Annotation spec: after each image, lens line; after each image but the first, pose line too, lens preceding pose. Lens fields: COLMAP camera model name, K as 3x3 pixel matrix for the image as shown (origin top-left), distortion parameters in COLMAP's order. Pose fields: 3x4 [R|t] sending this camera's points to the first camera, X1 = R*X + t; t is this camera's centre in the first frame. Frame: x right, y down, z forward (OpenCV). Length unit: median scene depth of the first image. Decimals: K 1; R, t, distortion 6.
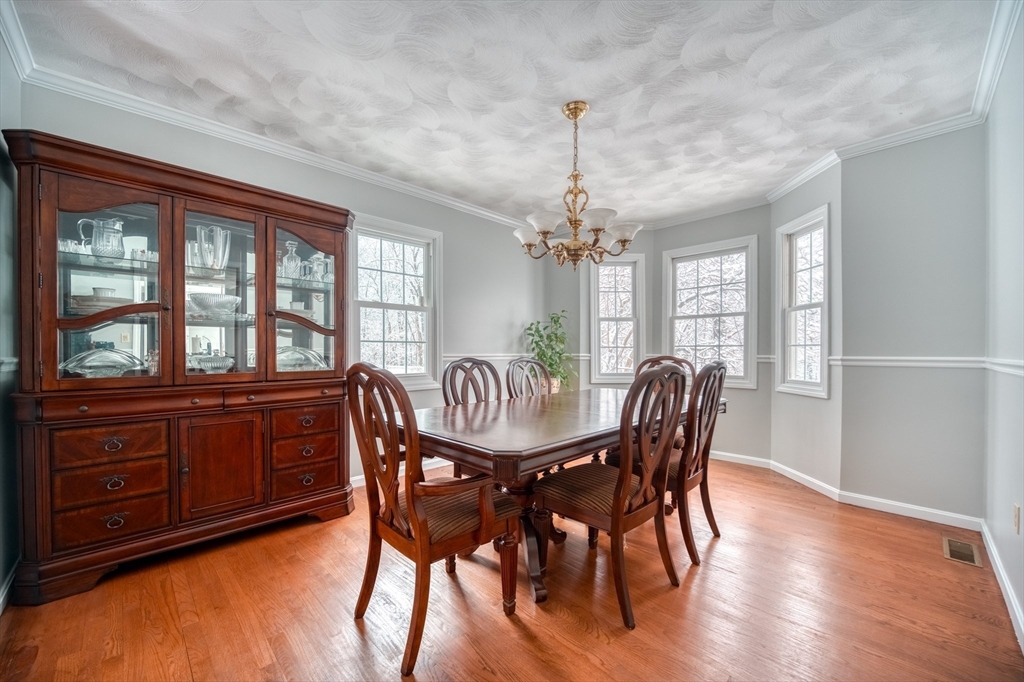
lens RADIAL K [[401.6, 0, 508.1], [0, 401.6, 356.5], [0, 0, 1]] dist [-0.011718, -0.000437]
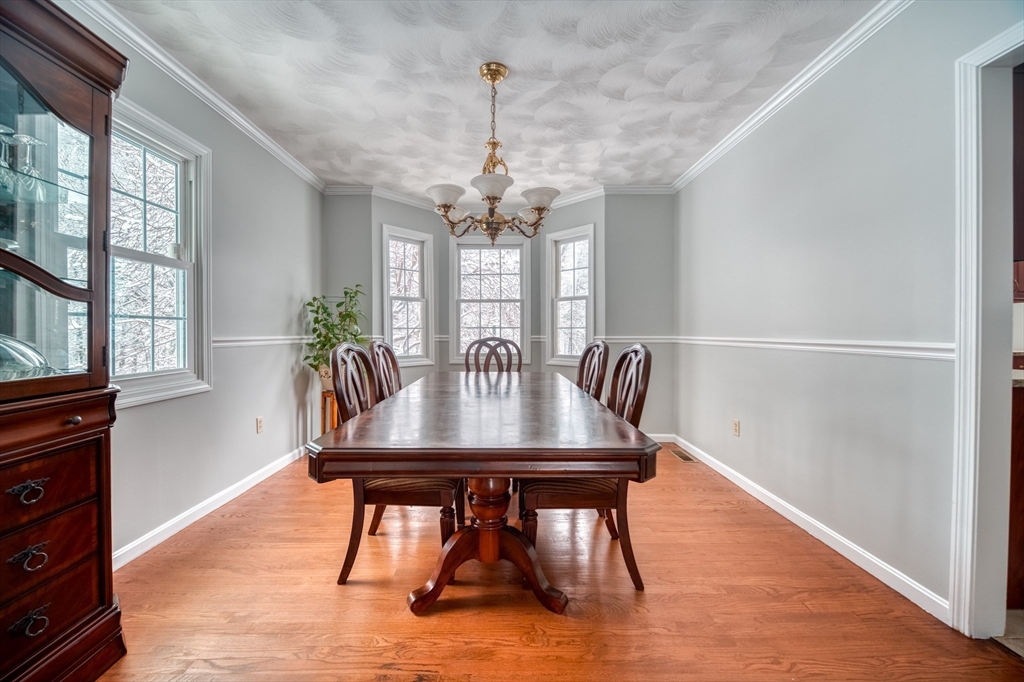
lens RADIAL K [[401.6, 0, 503.5], [0, 401.6, 336.0], [0, 0, 1]] dist [-0.011718, -0.000437]
pose [[0.690908, -0.007231, 0.722907, -0.408201], [0.009676, 0.999953, 0.000755, -0.005486], [-0.722878, 0.006473, 0.690945, 0.290169]]
